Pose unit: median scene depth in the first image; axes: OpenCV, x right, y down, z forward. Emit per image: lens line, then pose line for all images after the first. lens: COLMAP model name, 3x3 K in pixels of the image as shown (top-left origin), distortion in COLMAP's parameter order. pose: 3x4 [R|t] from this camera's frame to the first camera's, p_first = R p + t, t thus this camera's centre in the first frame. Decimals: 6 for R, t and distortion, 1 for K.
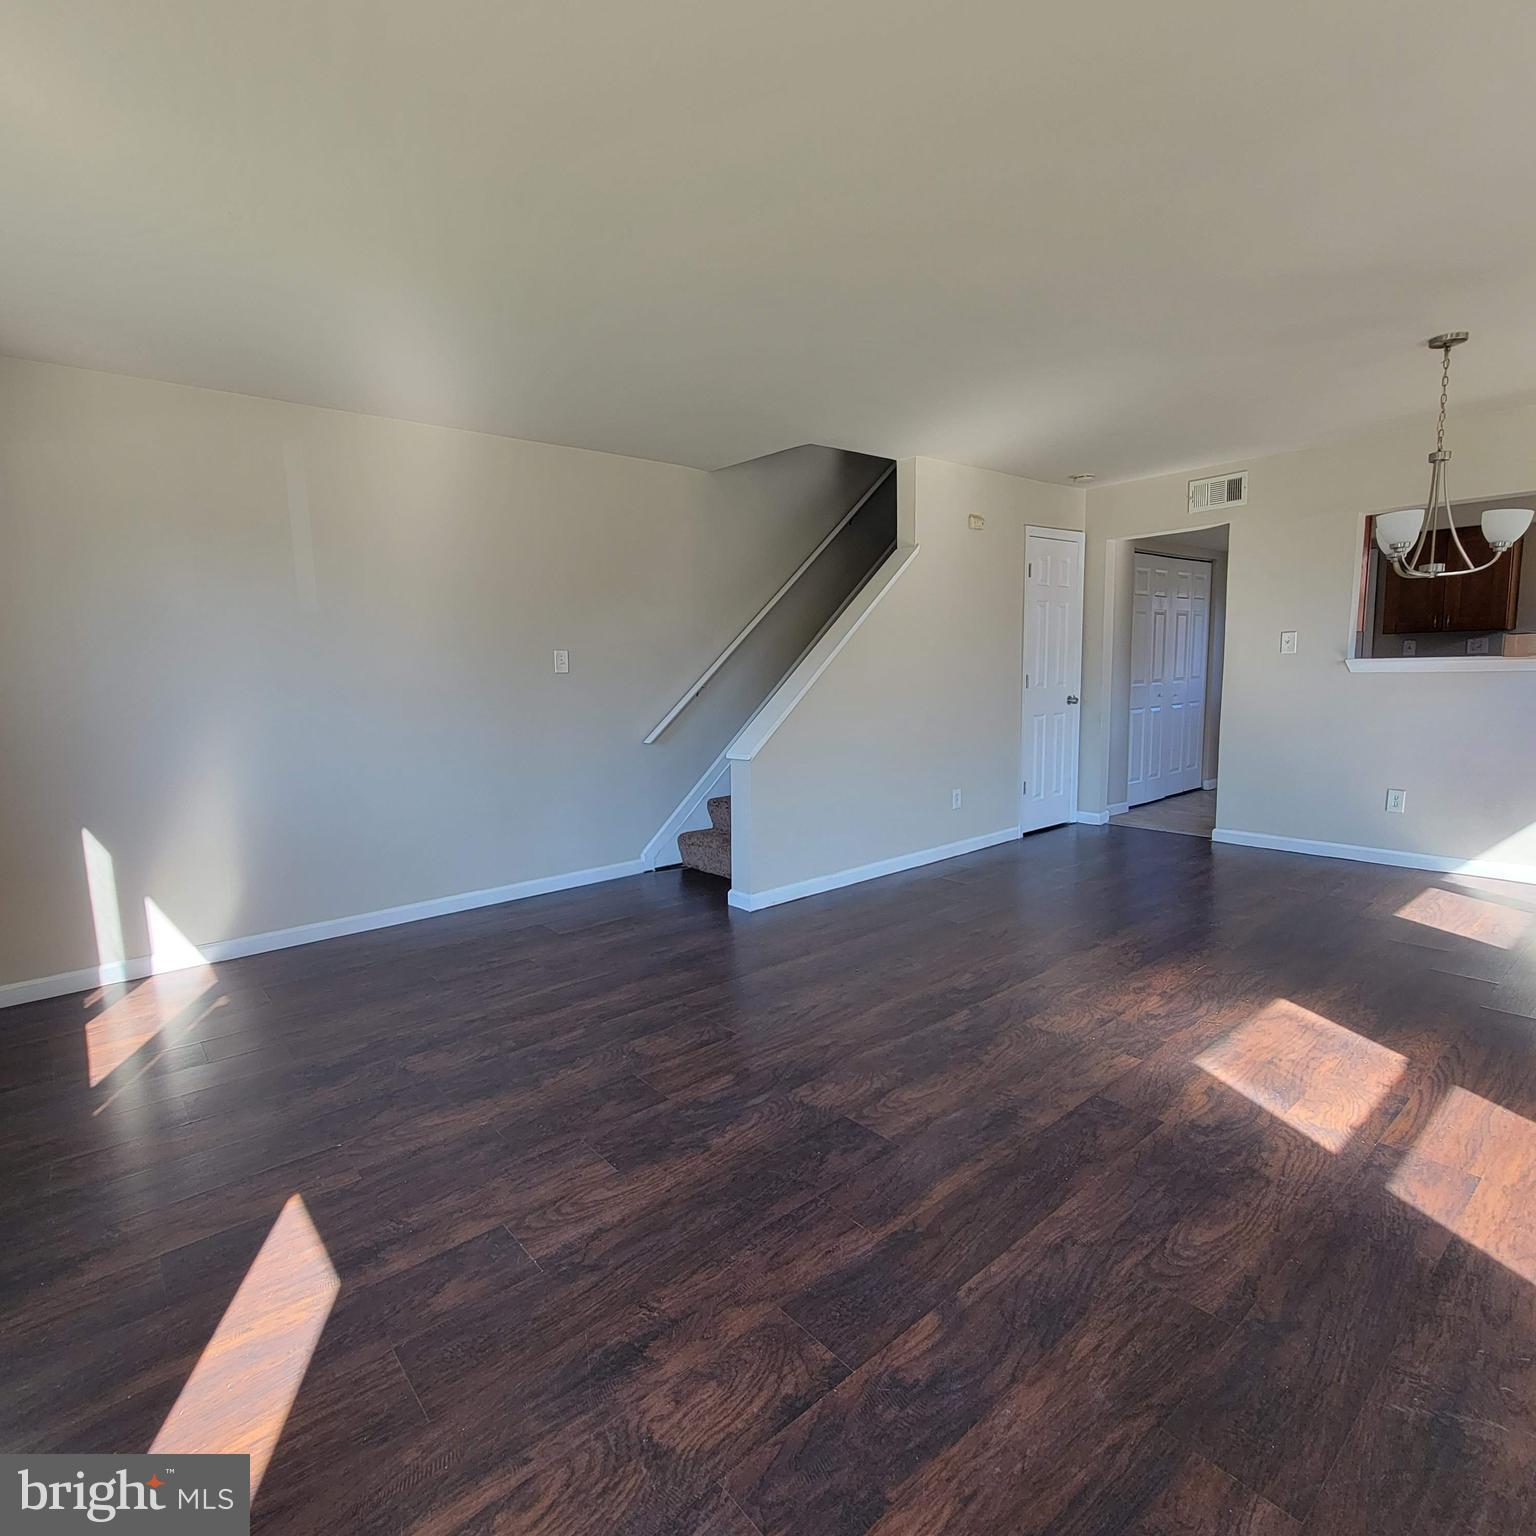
lens RADIAL K [[836.2, 0, 764.4], [0, 836.2, 766.2], [0, 0, 1]] dist [-0.005559, 0.002104]
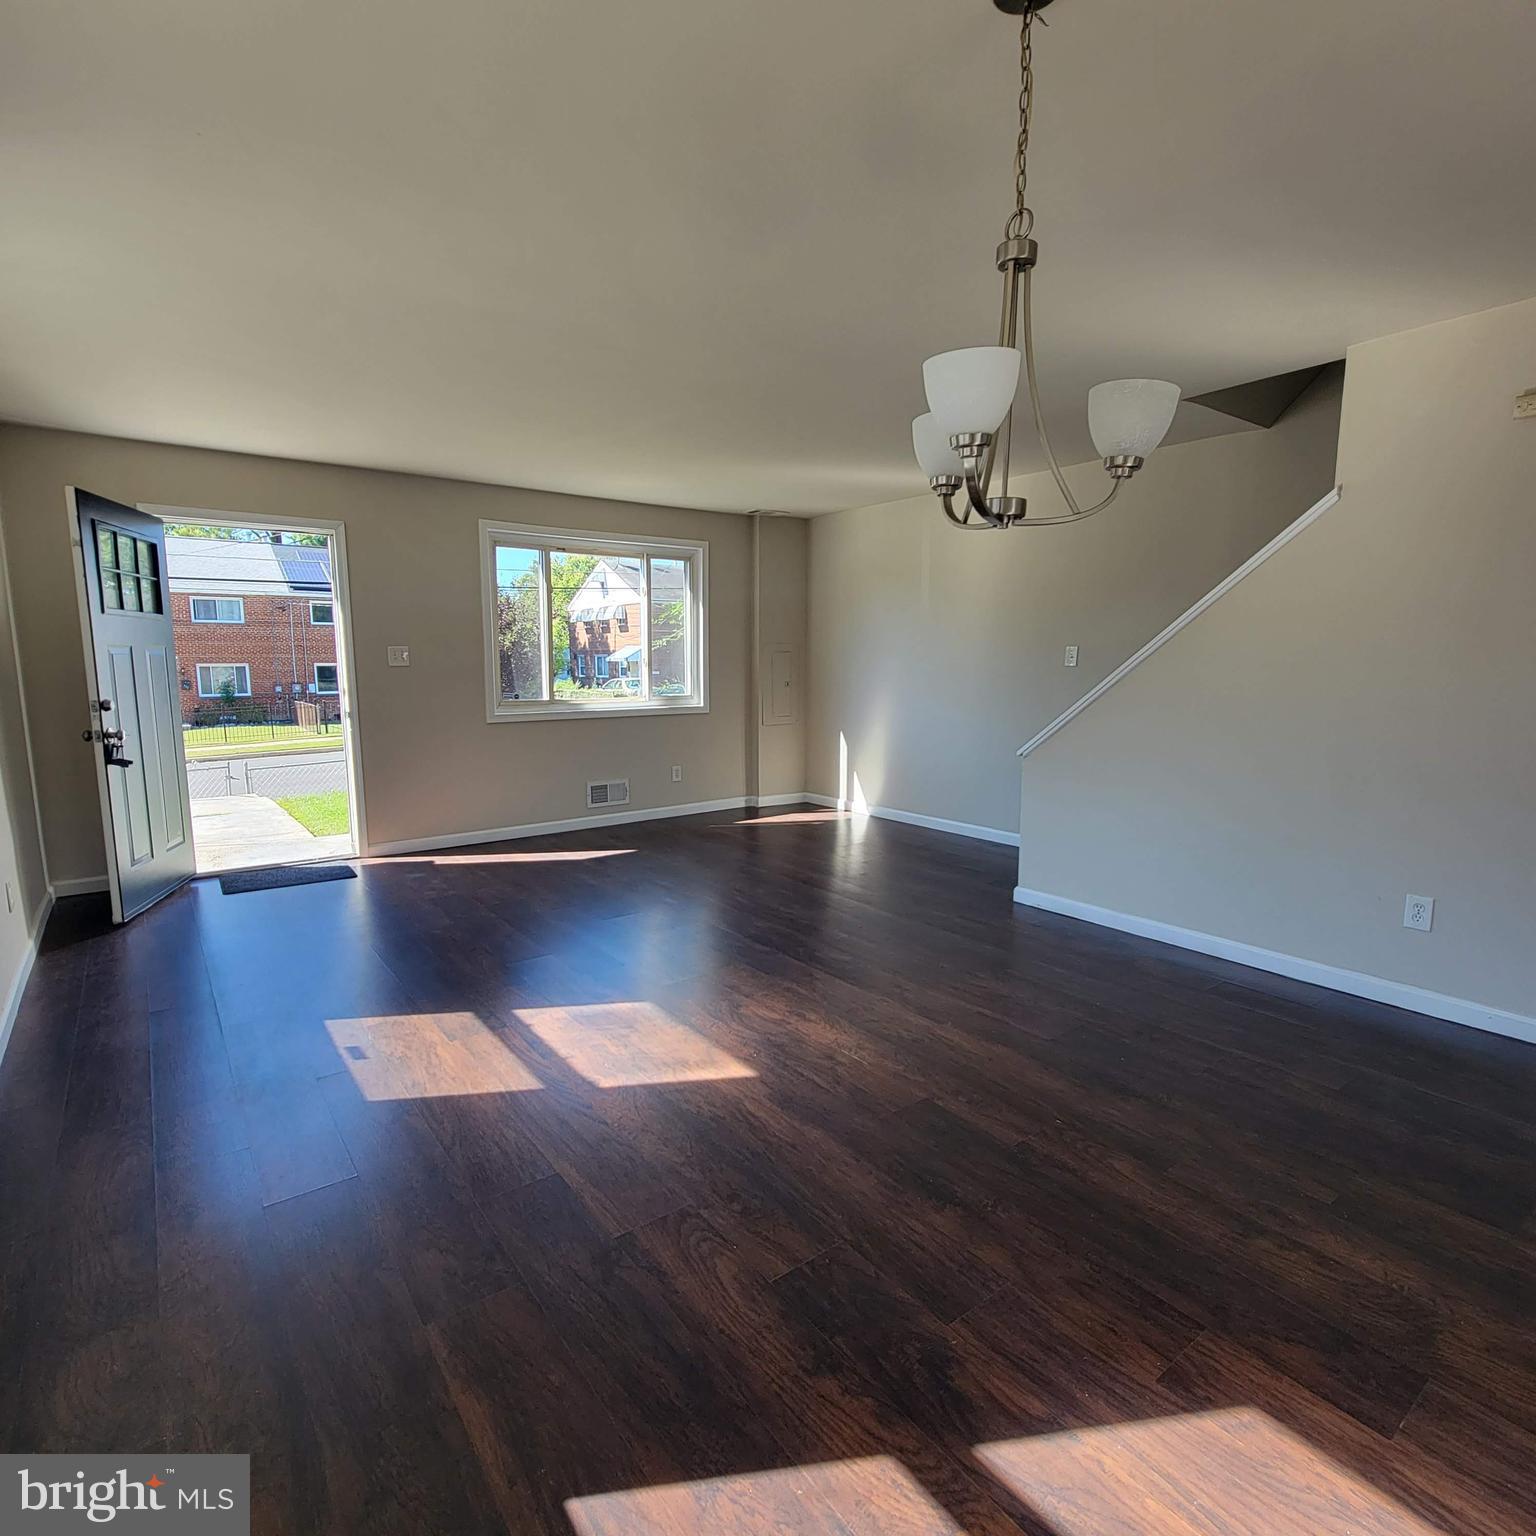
lens RADIAL K [[836.2, 0, 762.7], [0, 836.2, 777.0], [0, 0, 1]] dist [-0.005559, 0.002104]
pose [[-0.062171, 0.166228, -0.984126, 1.555602], [-0.118881, 0.977780, 0.172666, -0.186783], [0.990960, 0.127728, -0.041028, 1.103740]]
